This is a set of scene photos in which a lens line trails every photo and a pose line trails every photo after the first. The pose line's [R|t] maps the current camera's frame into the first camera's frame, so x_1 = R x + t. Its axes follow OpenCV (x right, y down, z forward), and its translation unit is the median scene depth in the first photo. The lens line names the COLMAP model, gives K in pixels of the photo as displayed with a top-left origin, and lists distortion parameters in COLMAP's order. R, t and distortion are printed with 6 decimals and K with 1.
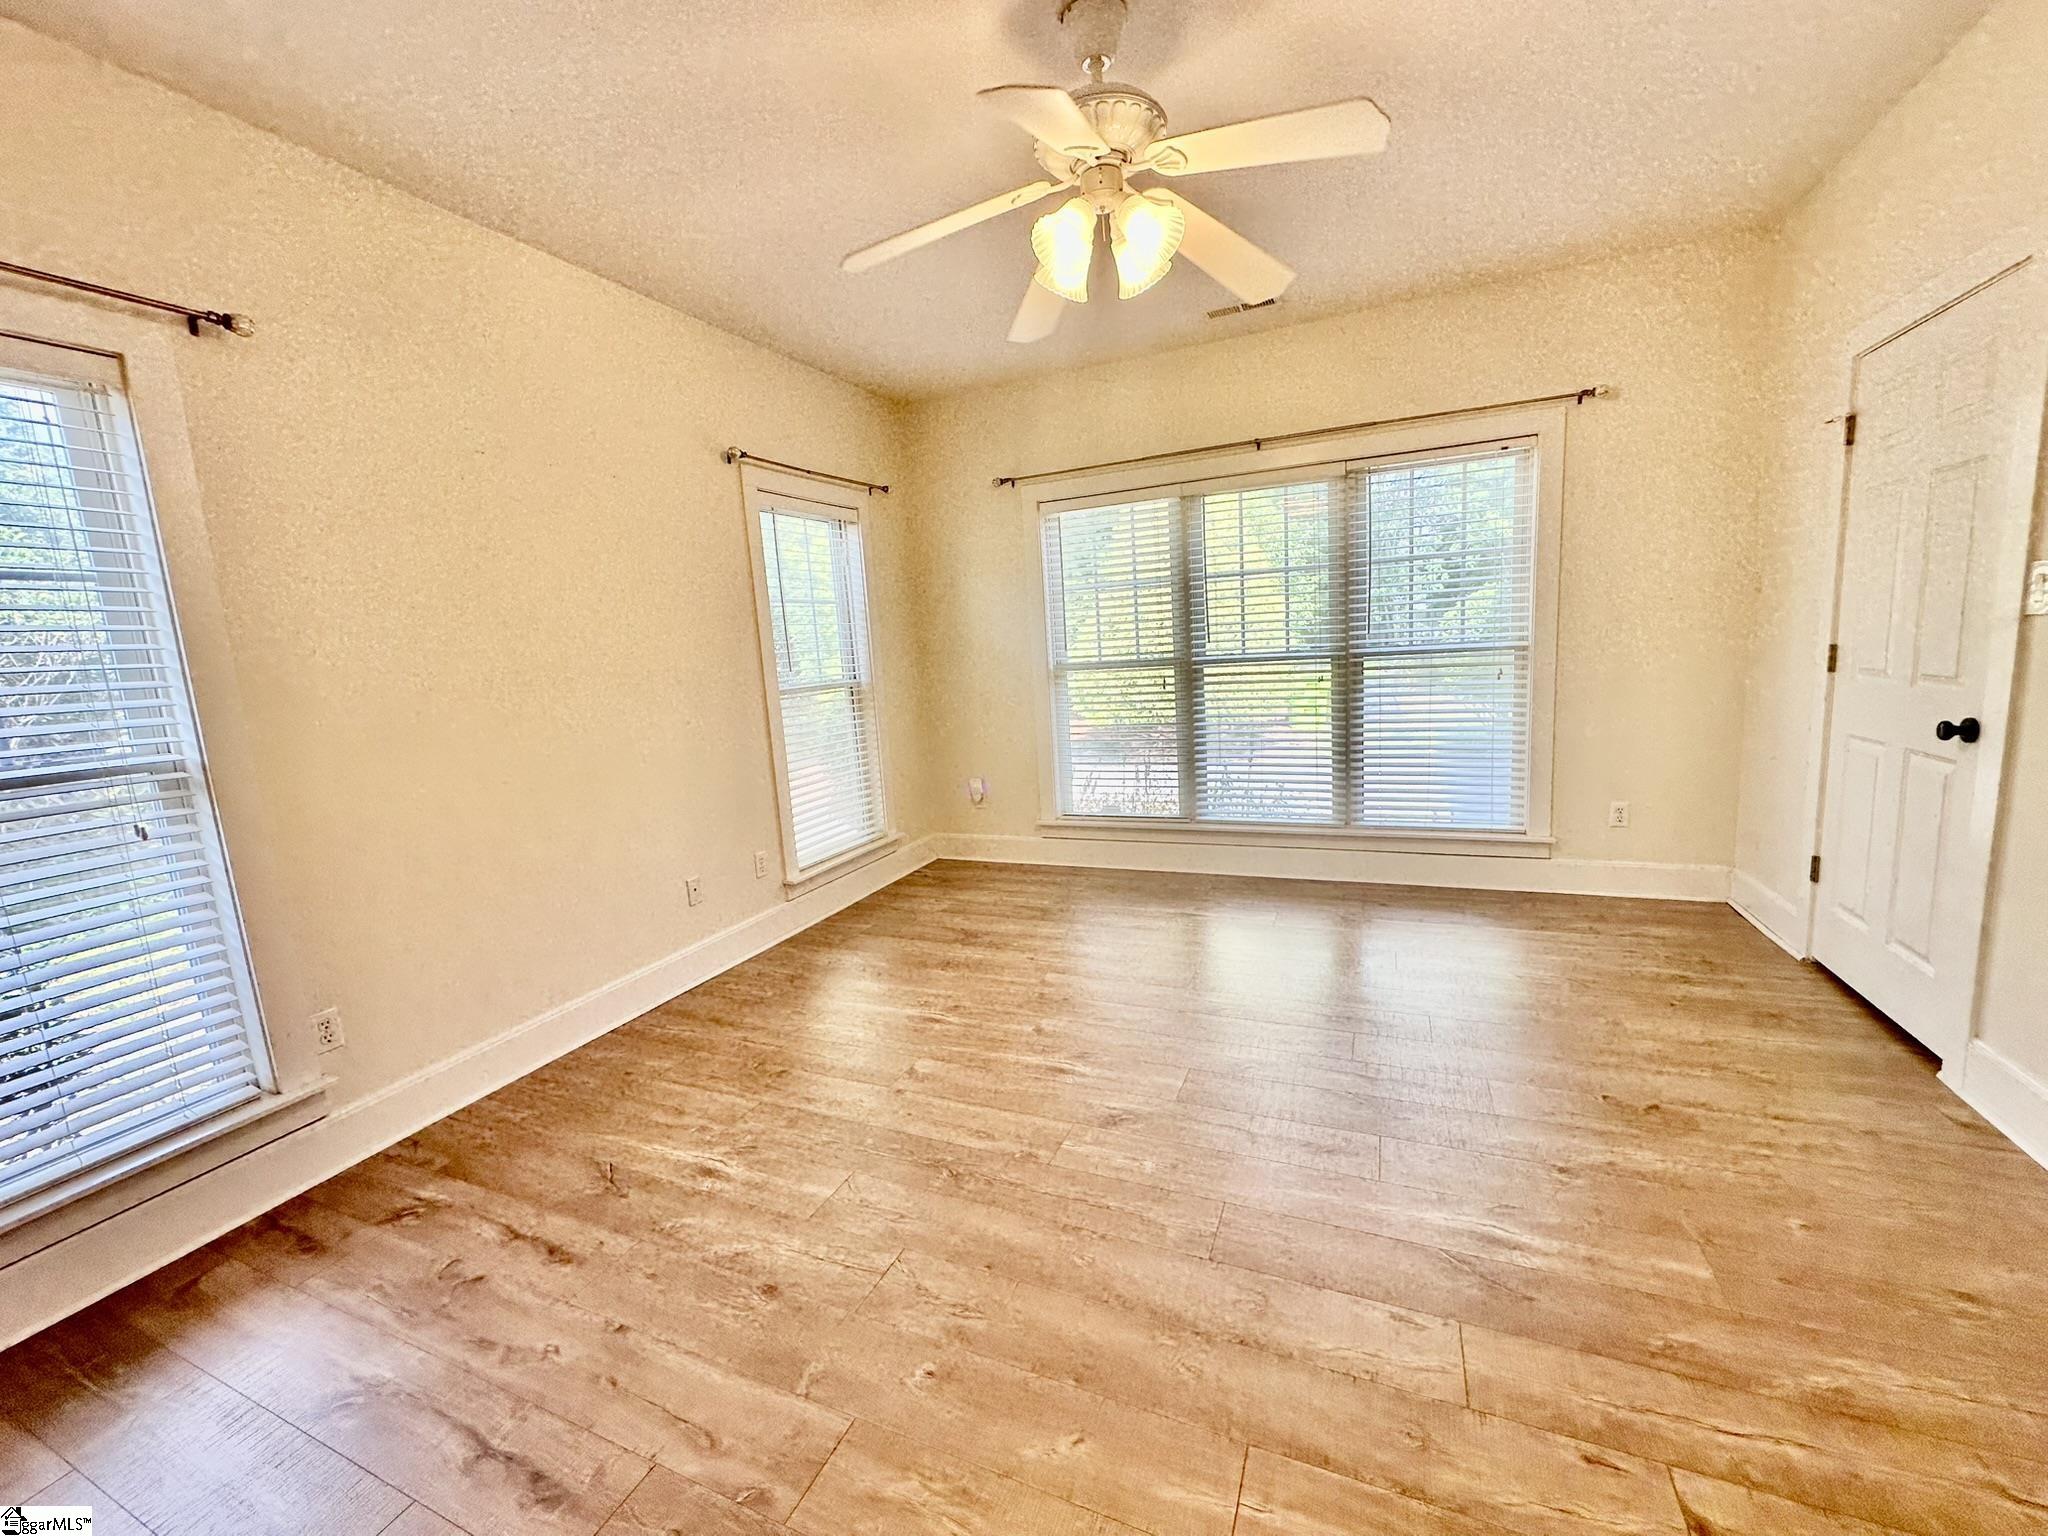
lens RADIAL K [[821.4, 0, 1023.8], [0, 821.4, 770.1], [0, 0, 1]] dist [-0.004063, 0.001556]
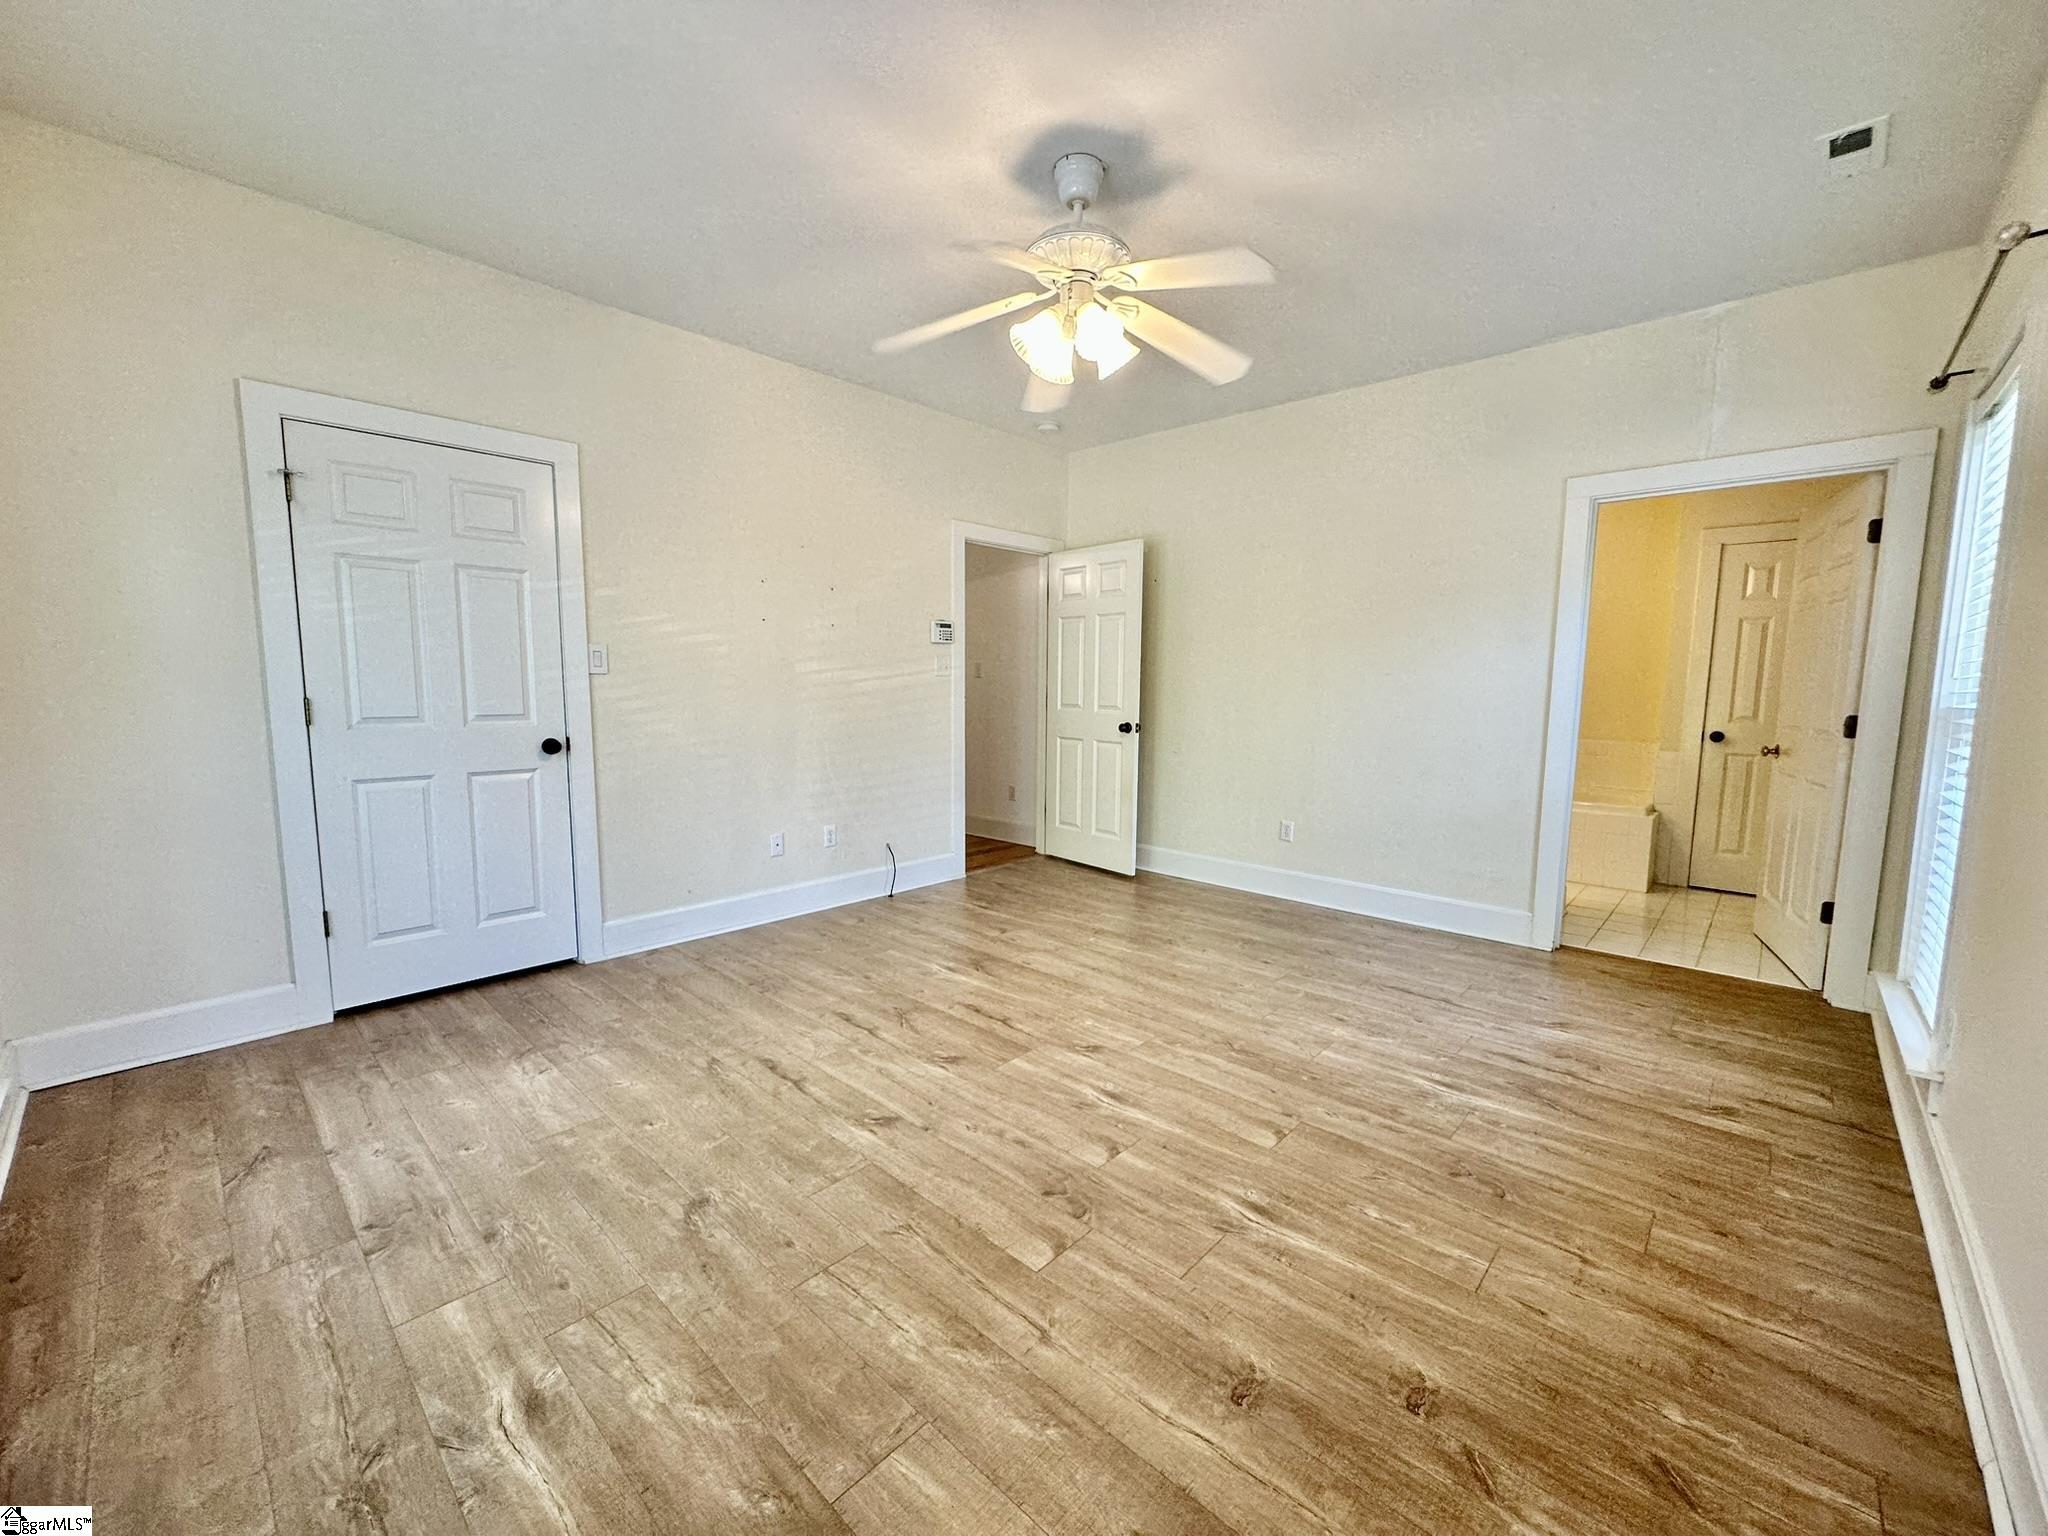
lens RADIAL K [[821.4, 0, 1022.8], [0, 821.4, 769.8], [0, 0, 1]] dist [-0.004063, 0.001556]
pose [[-0.943921, 0.020371, 0.329541, -0.202669], [0.100348, 0.968580, 0.227557, -0.259340], [-0.314552, 0.247865, -0.916308, 2.069393]]
